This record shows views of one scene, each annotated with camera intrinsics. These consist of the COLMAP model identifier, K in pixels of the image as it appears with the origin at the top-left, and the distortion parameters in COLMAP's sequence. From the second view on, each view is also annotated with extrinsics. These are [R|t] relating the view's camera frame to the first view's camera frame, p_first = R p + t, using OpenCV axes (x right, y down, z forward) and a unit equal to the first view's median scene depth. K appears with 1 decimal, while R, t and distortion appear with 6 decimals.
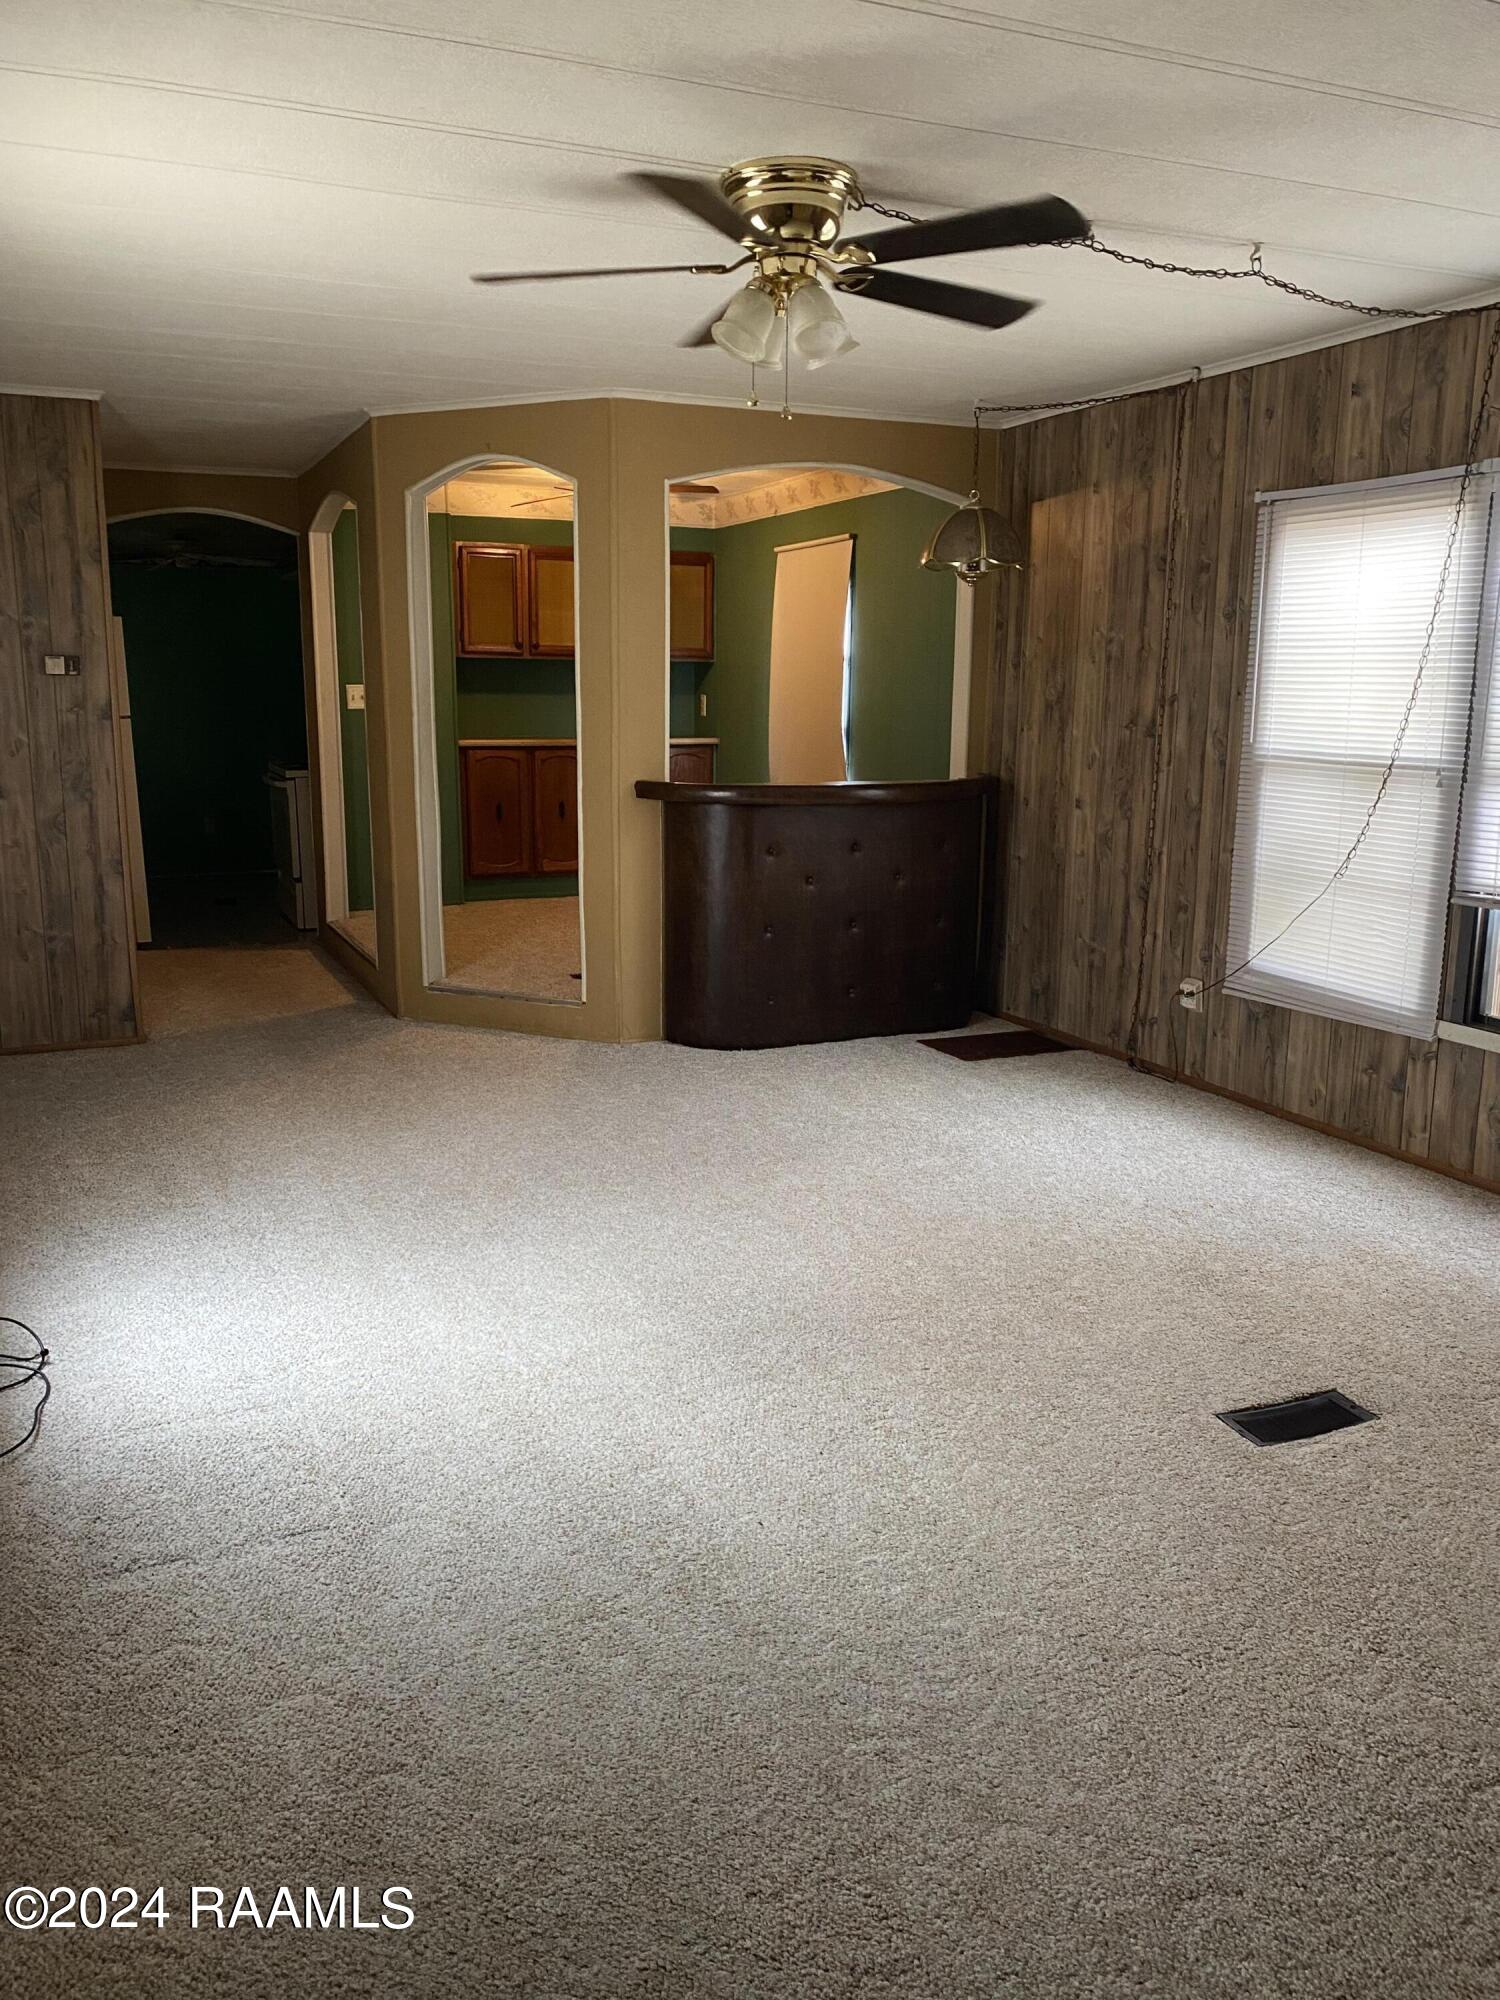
lens RADIAL K [[1533.0, 0, 747.6], [0, 1533.0, 997.8], [0, 0, 1]] dist [0.008859, 0.003258]
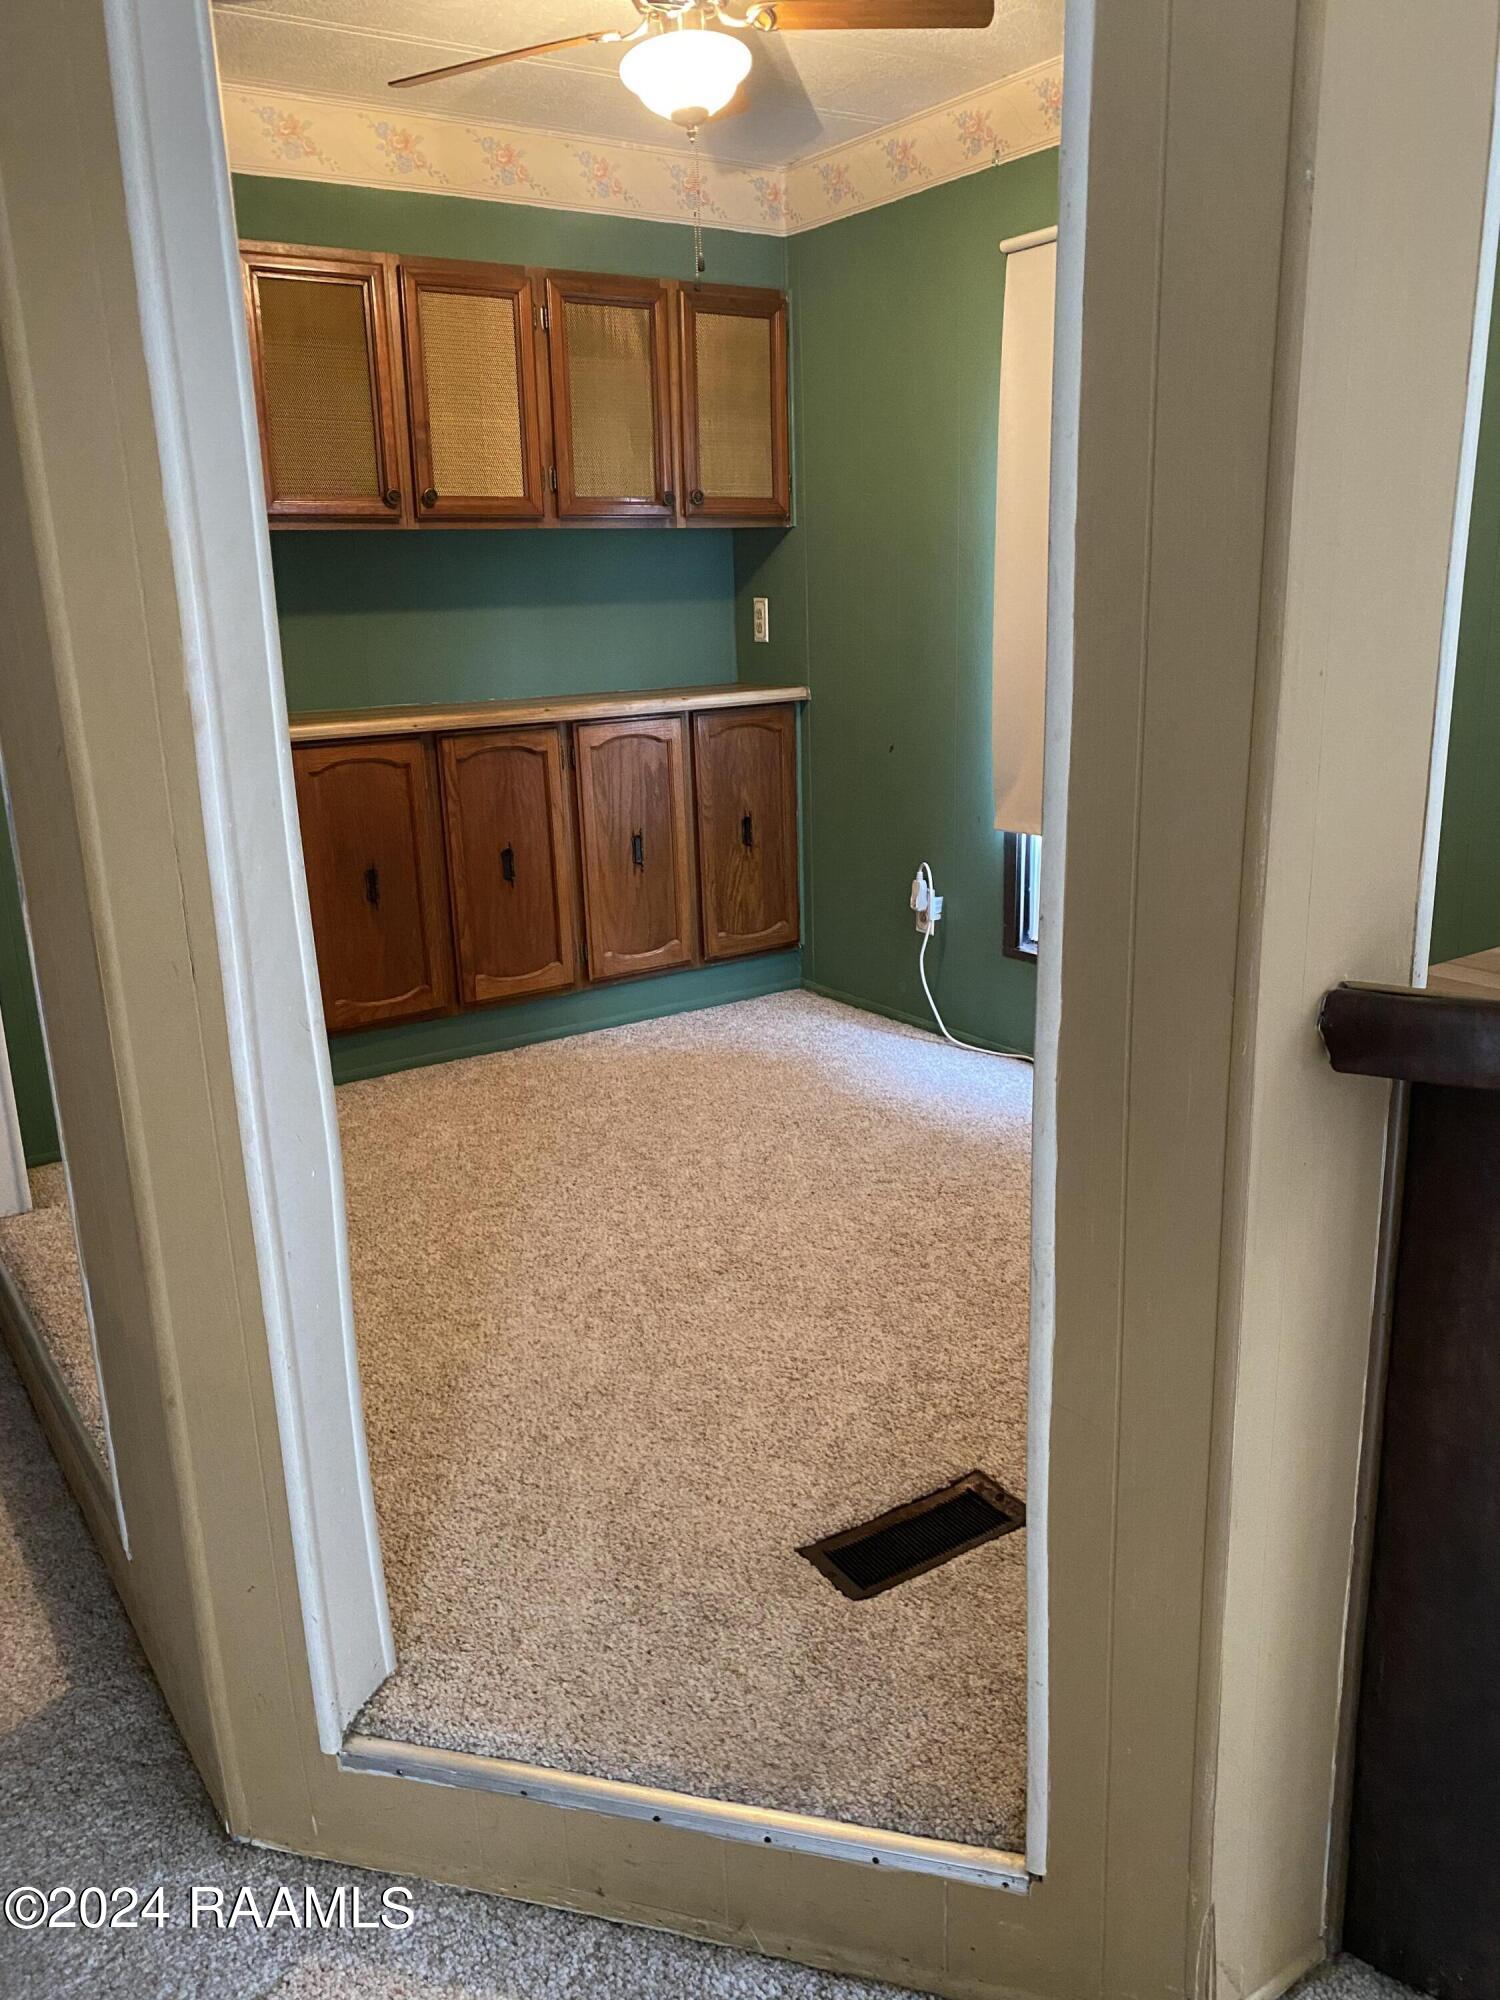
lens RADIAL K [[1533.0, 0, 750.7], [0, 1533.0, 1003.6], [0, 0, 1]] dist [0.008859, 0.003258]
pose [[0.985388, -0.076614, 0.152121, -0.219505], [0.066540, 0.995308, 0.070247, -0.195116], [-0.156789, -0.059098, 0.985862, 0.960274]]
